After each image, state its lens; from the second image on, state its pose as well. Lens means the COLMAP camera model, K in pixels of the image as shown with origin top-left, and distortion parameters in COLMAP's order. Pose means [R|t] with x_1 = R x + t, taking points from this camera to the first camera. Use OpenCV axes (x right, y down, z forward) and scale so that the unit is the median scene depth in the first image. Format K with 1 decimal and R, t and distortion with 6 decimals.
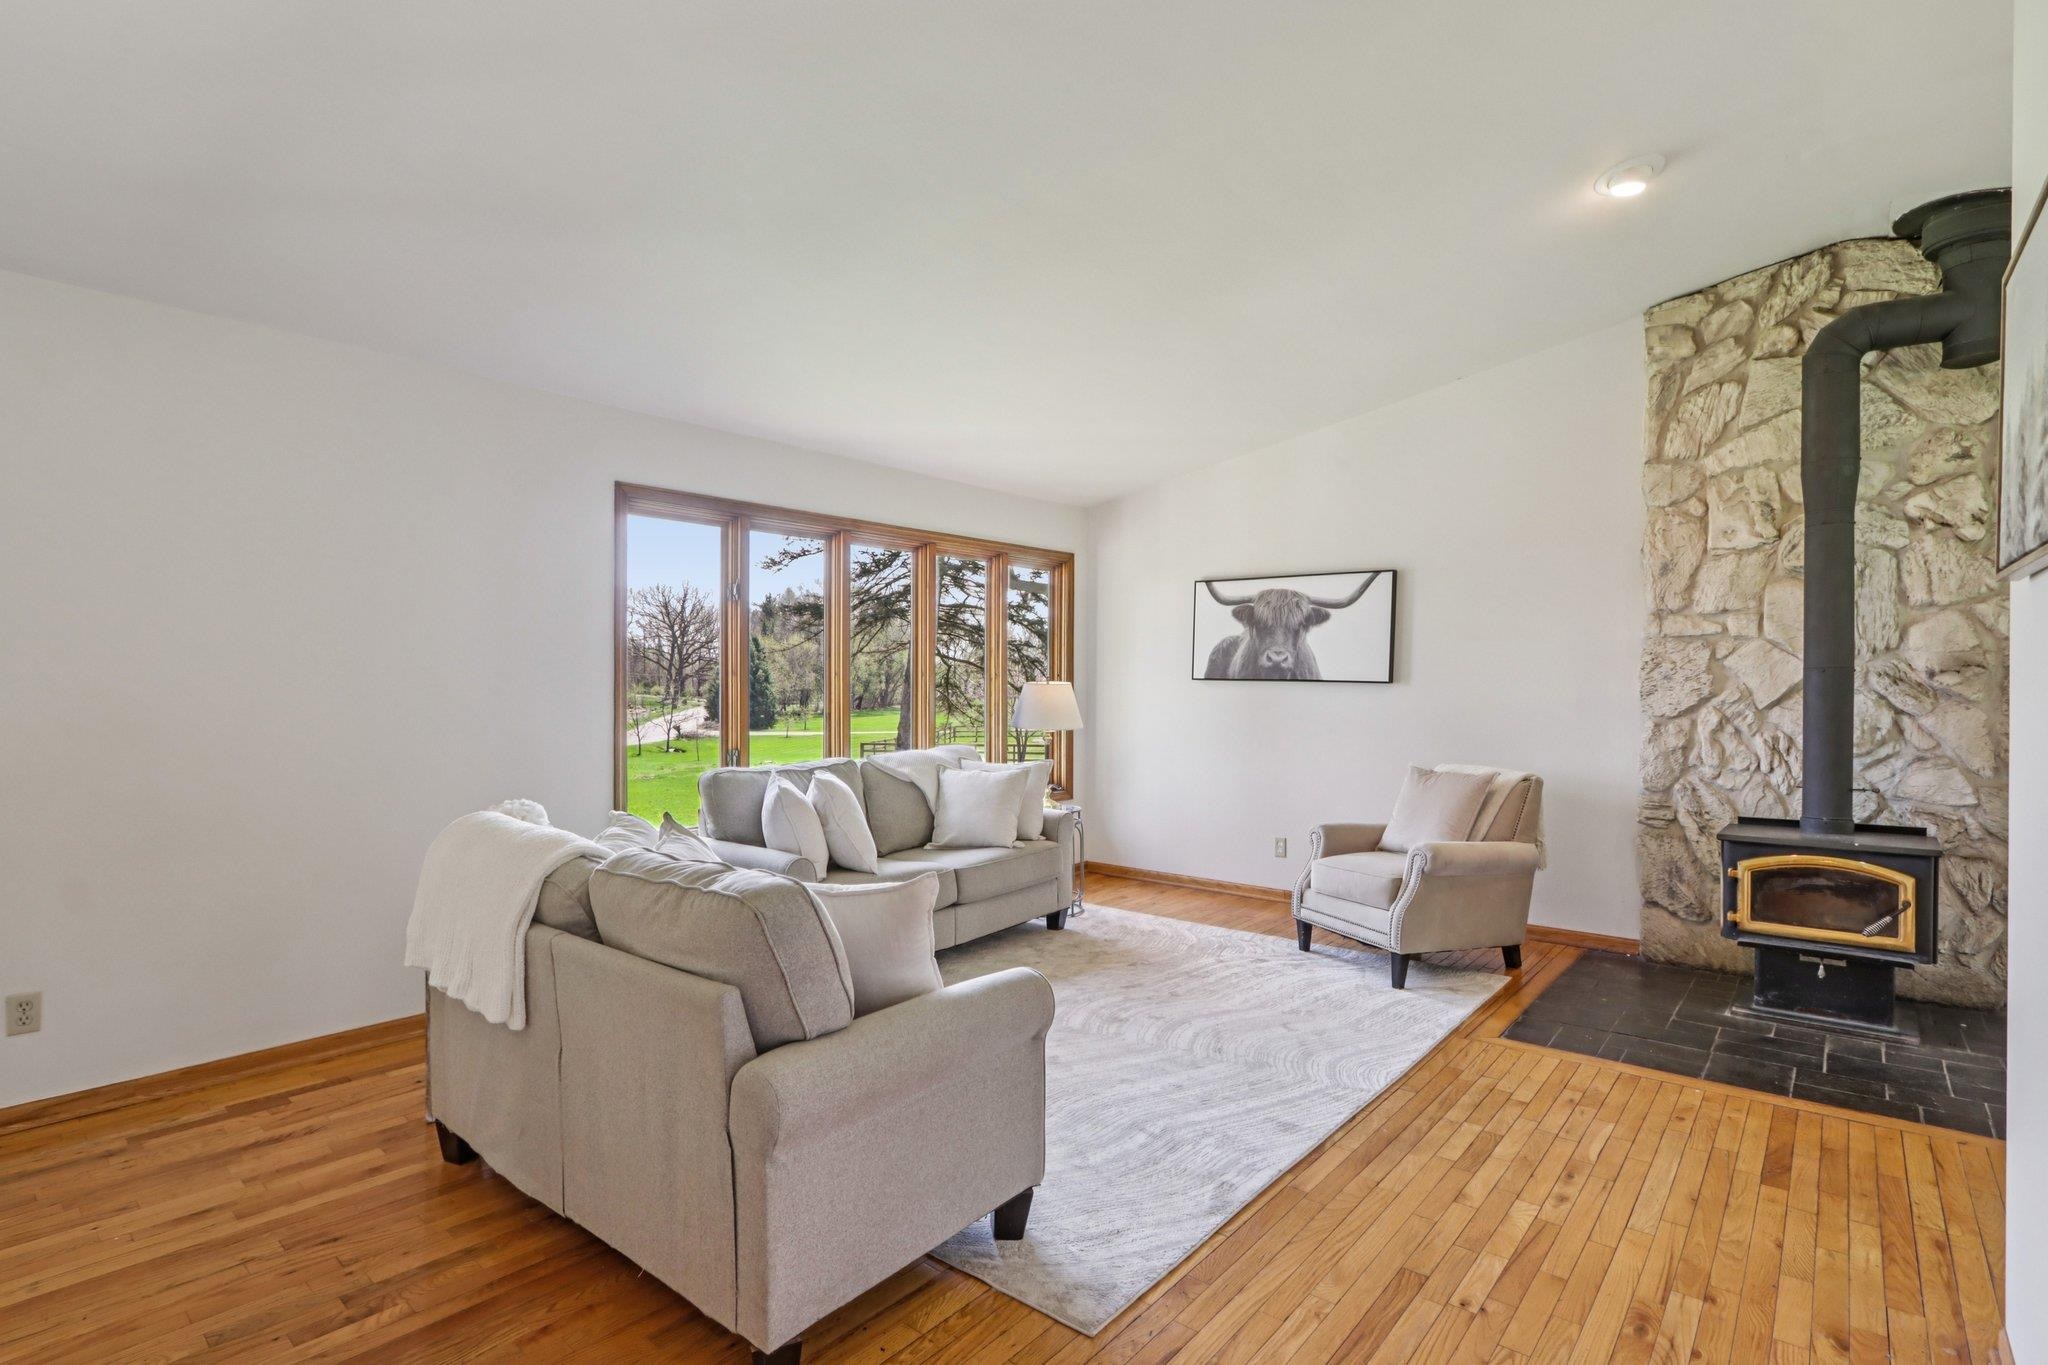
lens RADIAL K [[992.5, 0, 1013.2], [0, 992.5, 686.3], [0, 0, 1]] dist [-0.020089, 0.003655]
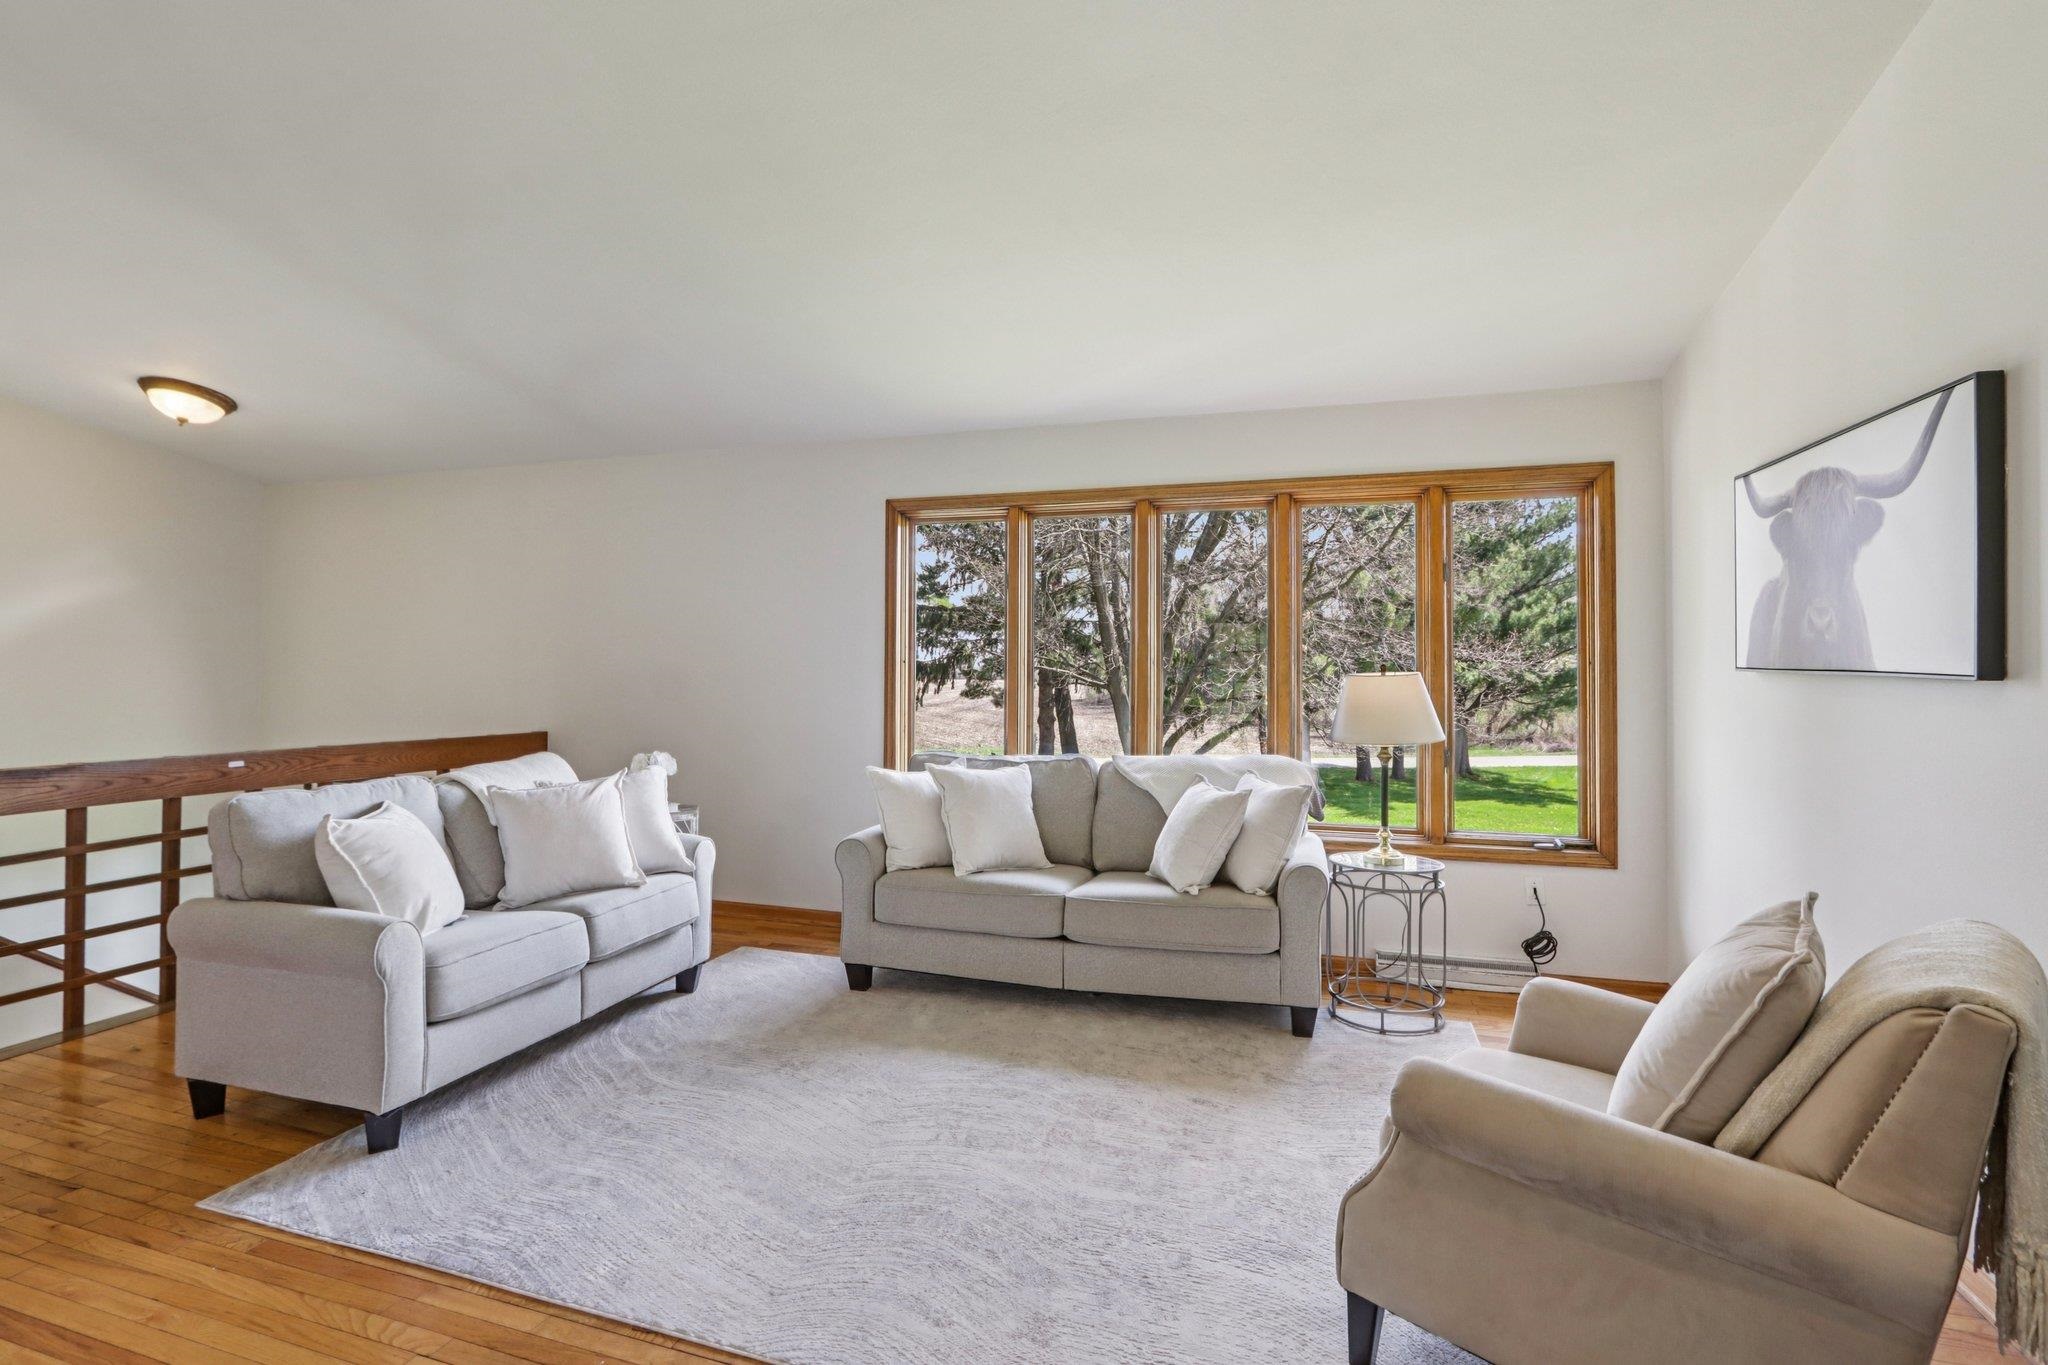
lens RADIAL K [[992.5, 0, 1020.9], [0, 992.5, 647.0], [0, 0, 1]] dist [-0.020089, 0.003655]
pose [[0.385050, -0.020634, -0.922665, 0.600923], [-0.008639, 0.999626, -0.025961, -0.002442], [0.922855, 0.017967, 0.384727, 0.552145]]
